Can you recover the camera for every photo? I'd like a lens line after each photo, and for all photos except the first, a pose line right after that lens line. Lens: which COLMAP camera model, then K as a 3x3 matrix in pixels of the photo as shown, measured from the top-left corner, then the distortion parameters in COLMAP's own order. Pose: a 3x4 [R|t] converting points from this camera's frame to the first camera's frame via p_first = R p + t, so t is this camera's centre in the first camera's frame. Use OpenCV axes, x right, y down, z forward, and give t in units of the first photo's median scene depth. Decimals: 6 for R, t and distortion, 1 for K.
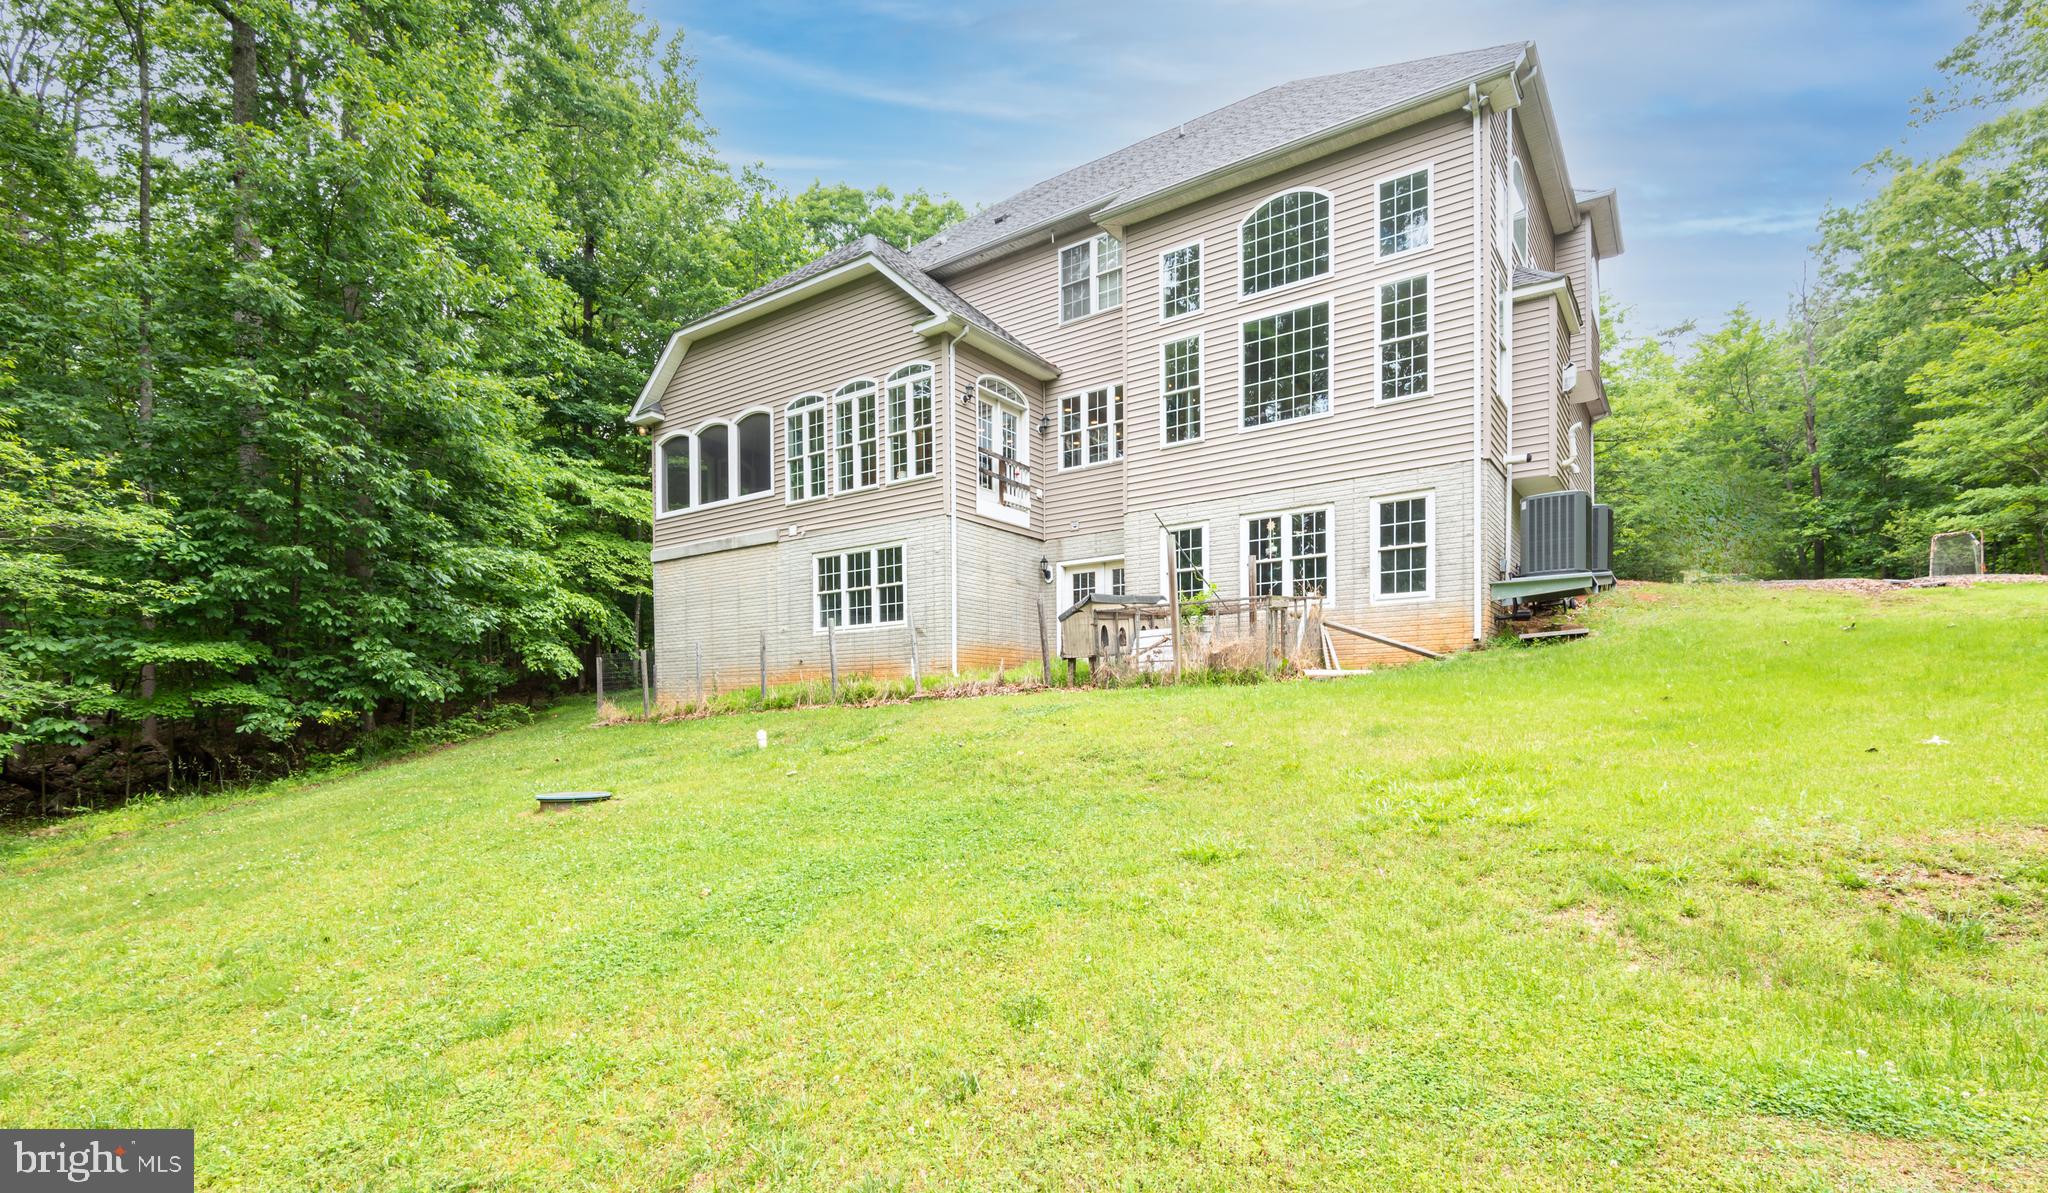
lens RADIAL K [[948.1, 0, 1027.0], [0, 948.1, 724.4], [0, 0, 1]] dist [0.012169, -0.008123]
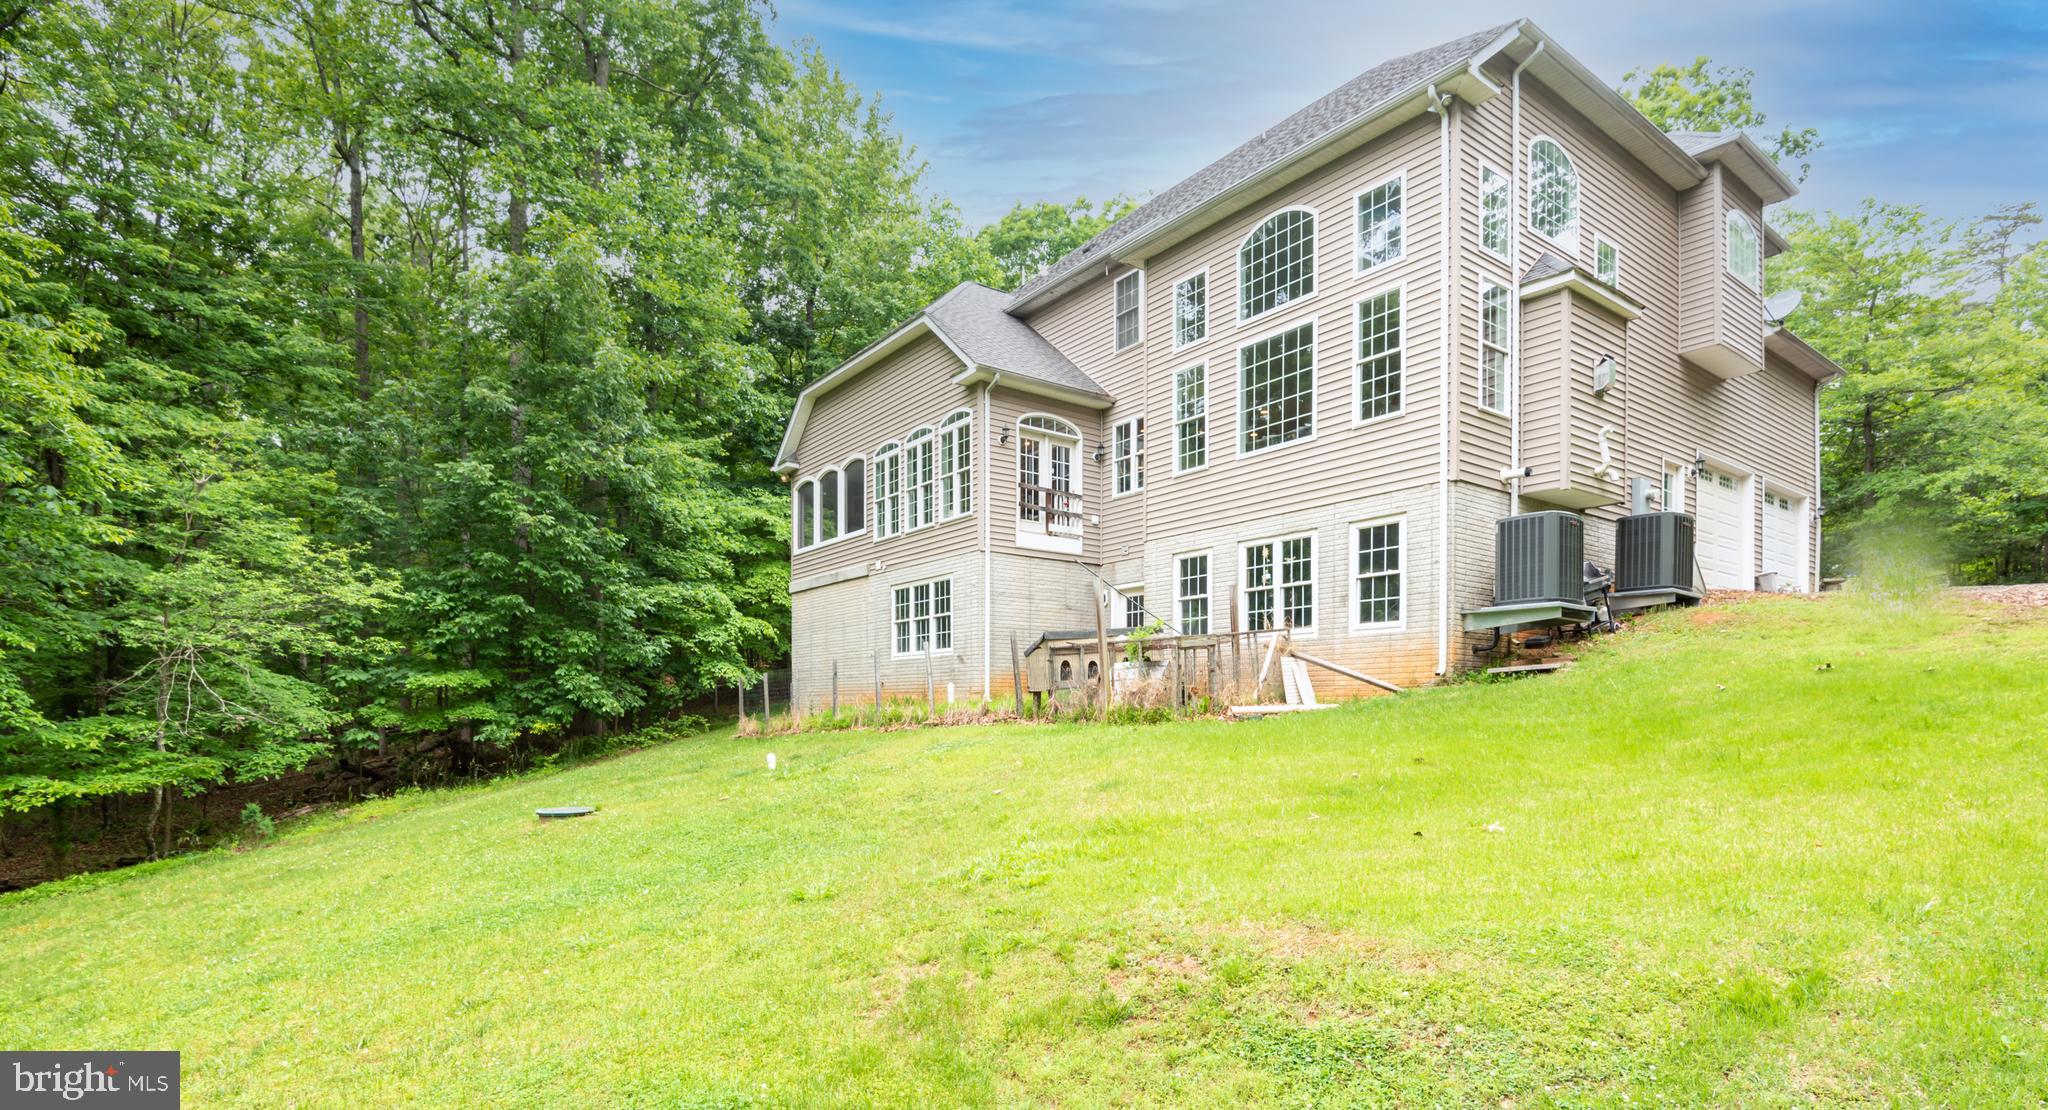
lens RADIAL K [[983.2, 0, 1023.4], [0, 983.2, 722.0], [0, 0, 1]] dist [-0.000646, -0.000700]
pose [[0.950228, 0.012309, -0.311312, 0.307627], [-0.010671, 0.999919, 0.006965, -0.035256], [0.311372, -0.003296, 0.950282, -0.040009]]
